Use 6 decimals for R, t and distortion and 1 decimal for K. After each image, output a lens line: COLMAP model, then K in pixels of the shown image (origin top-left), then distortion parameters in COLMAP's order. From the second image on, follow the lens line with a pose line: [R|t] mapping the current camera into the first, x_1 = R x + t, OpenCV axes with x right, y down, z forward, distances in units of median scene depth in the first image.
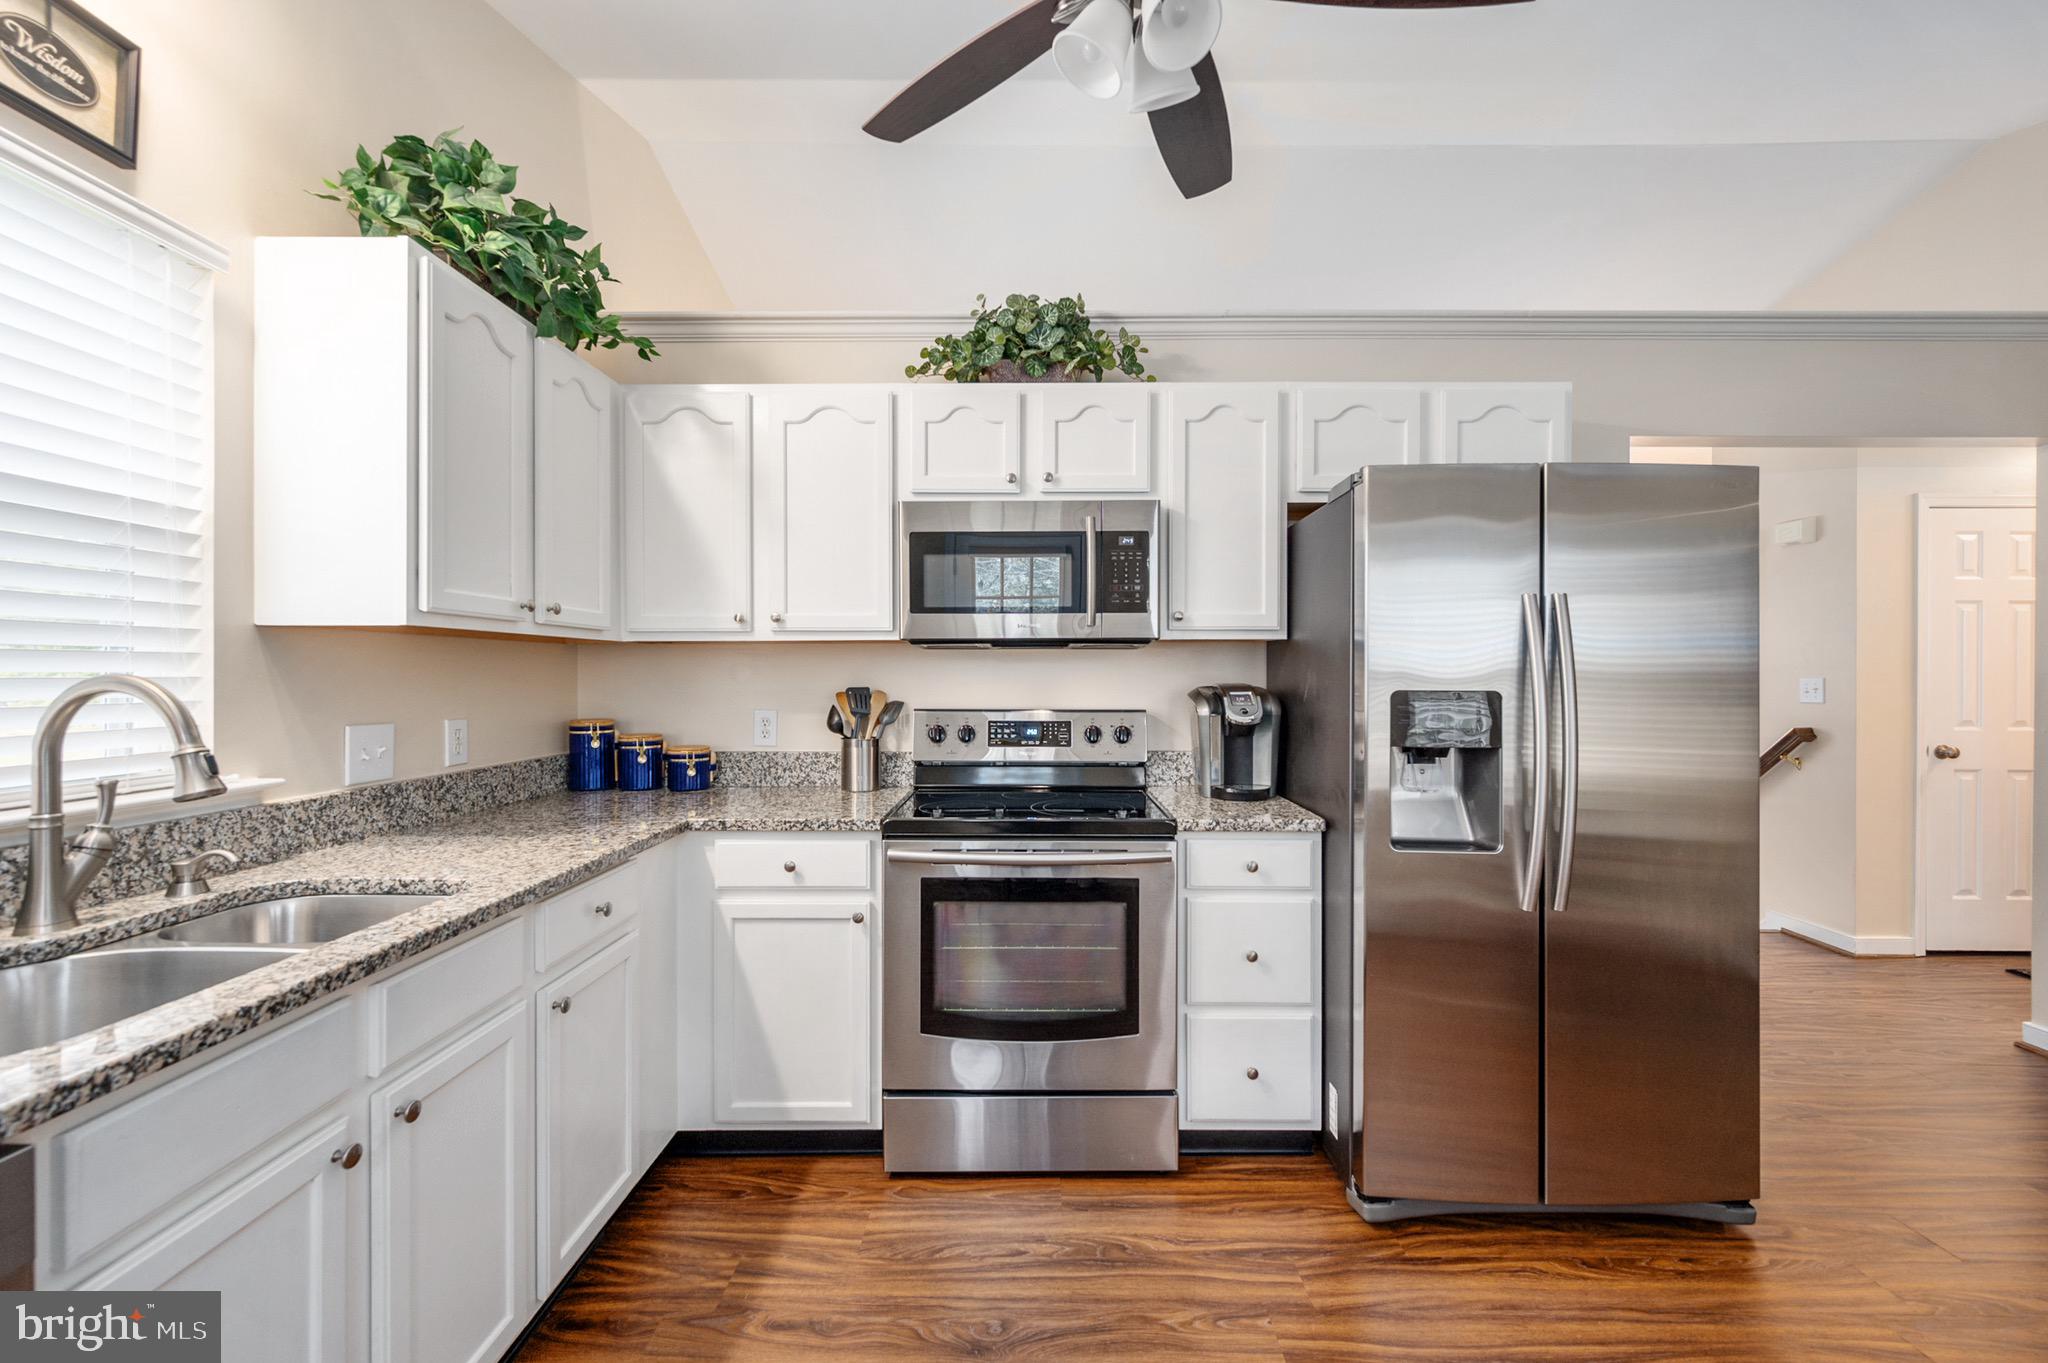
lens RADIAL K [[829.2, 0, 1018.5], [0, 829.2, 670.7], [0, 0, 1]] dist [-0.001537, -0.000007]
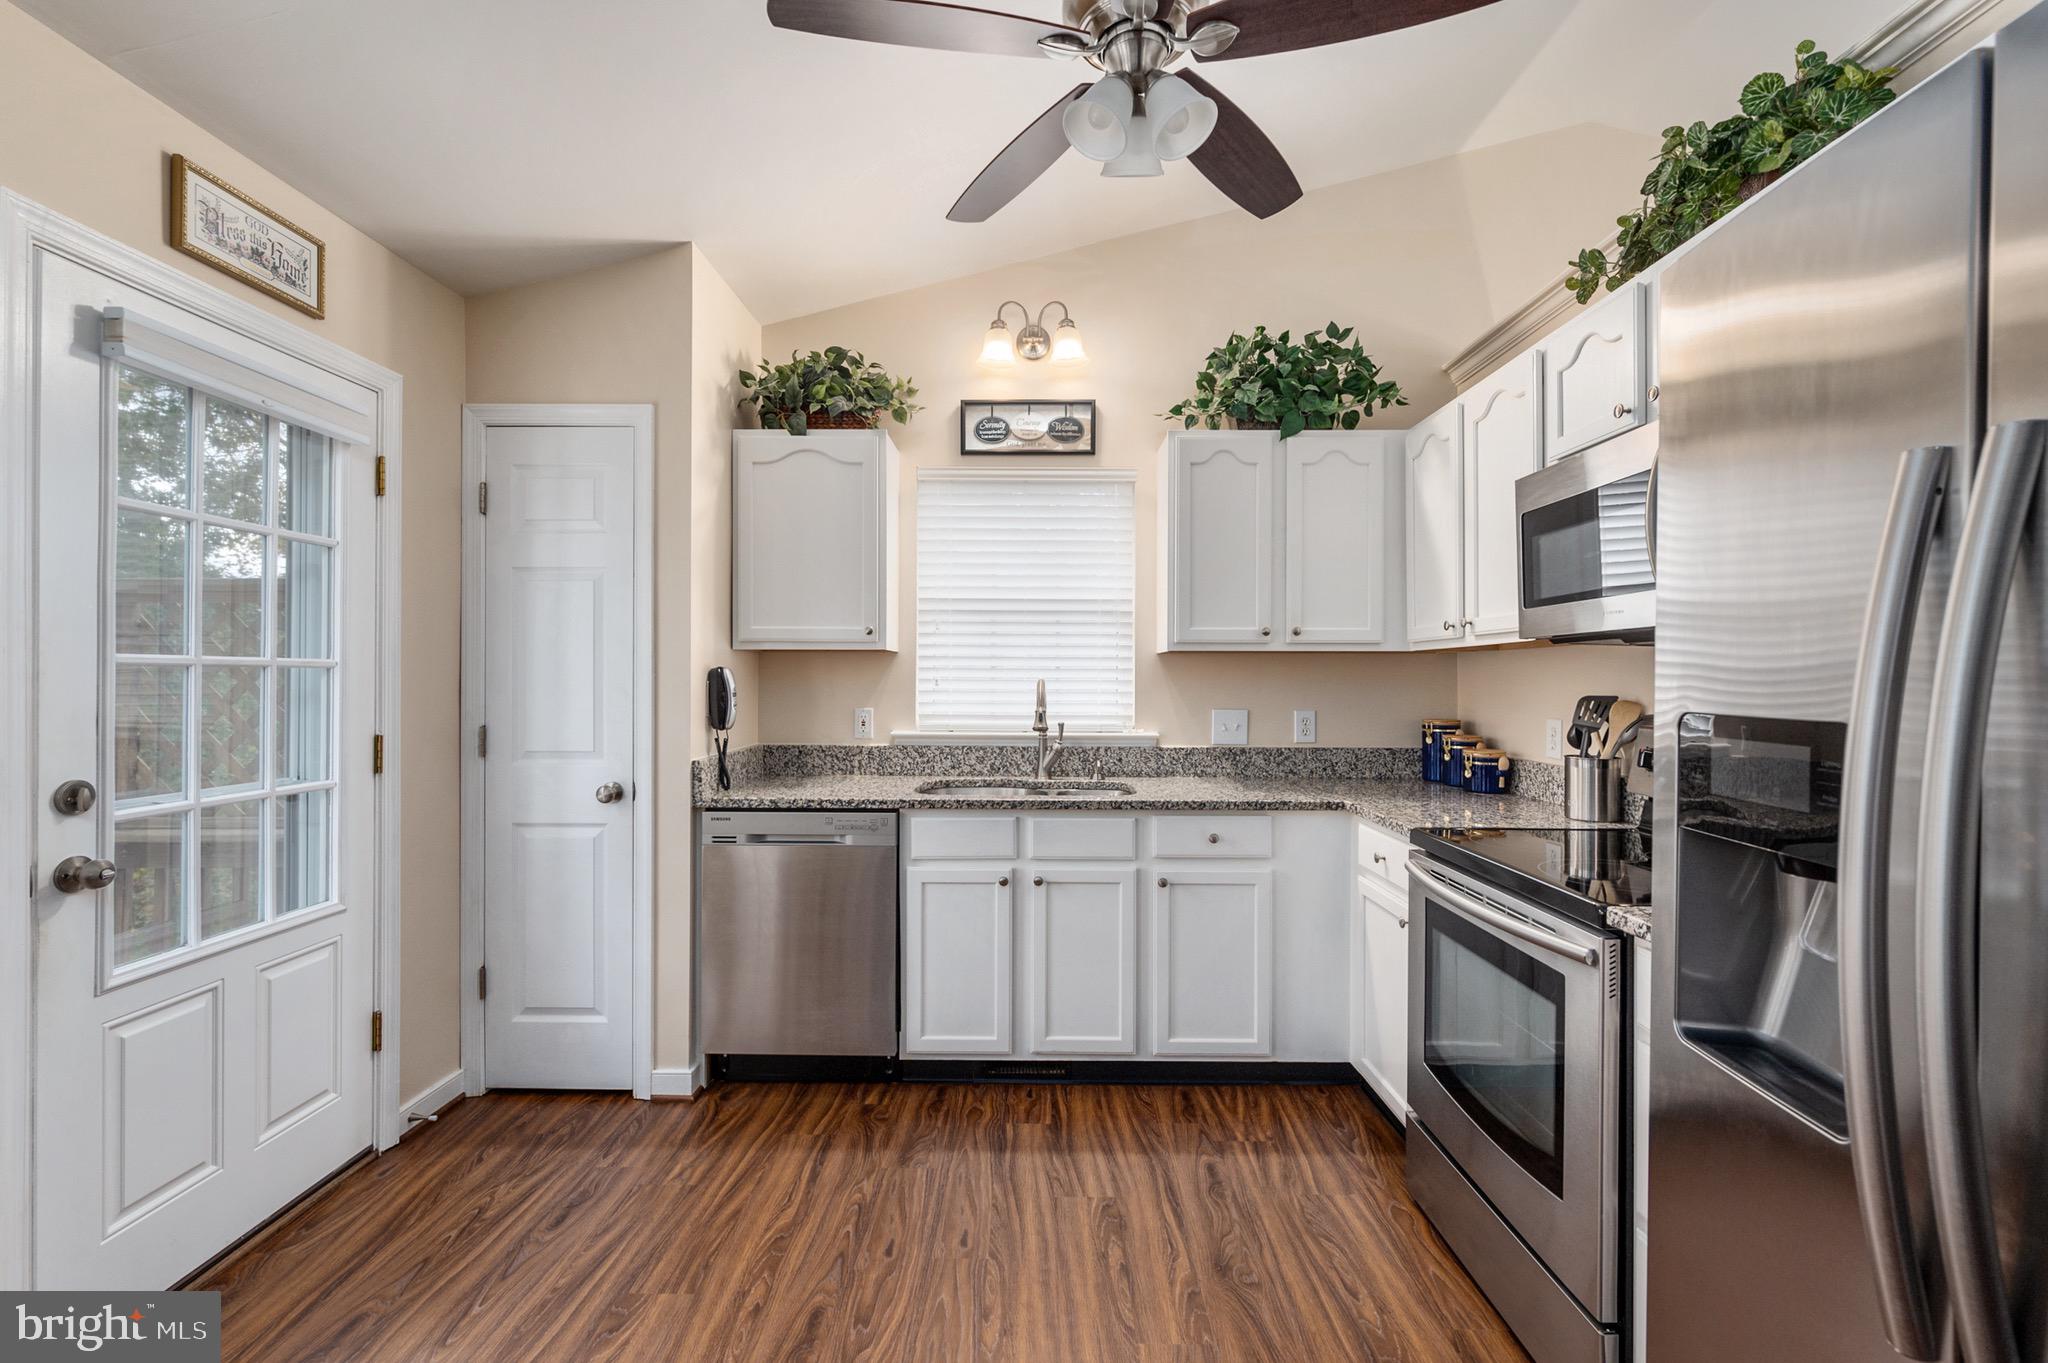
lens RADIAL K [[879.1, 0, 1031.7], [0, 879.1, 677.5], [0, 0, 1]] dist [-0.004110, -0.000494]
pose [[-0.007736, -0.005136, -0.999957, 0.887345], [0.000970, 0.999986, -0.005144, 0.008131], [0.999970, -0.001010, -0.007731, 0.571292]]
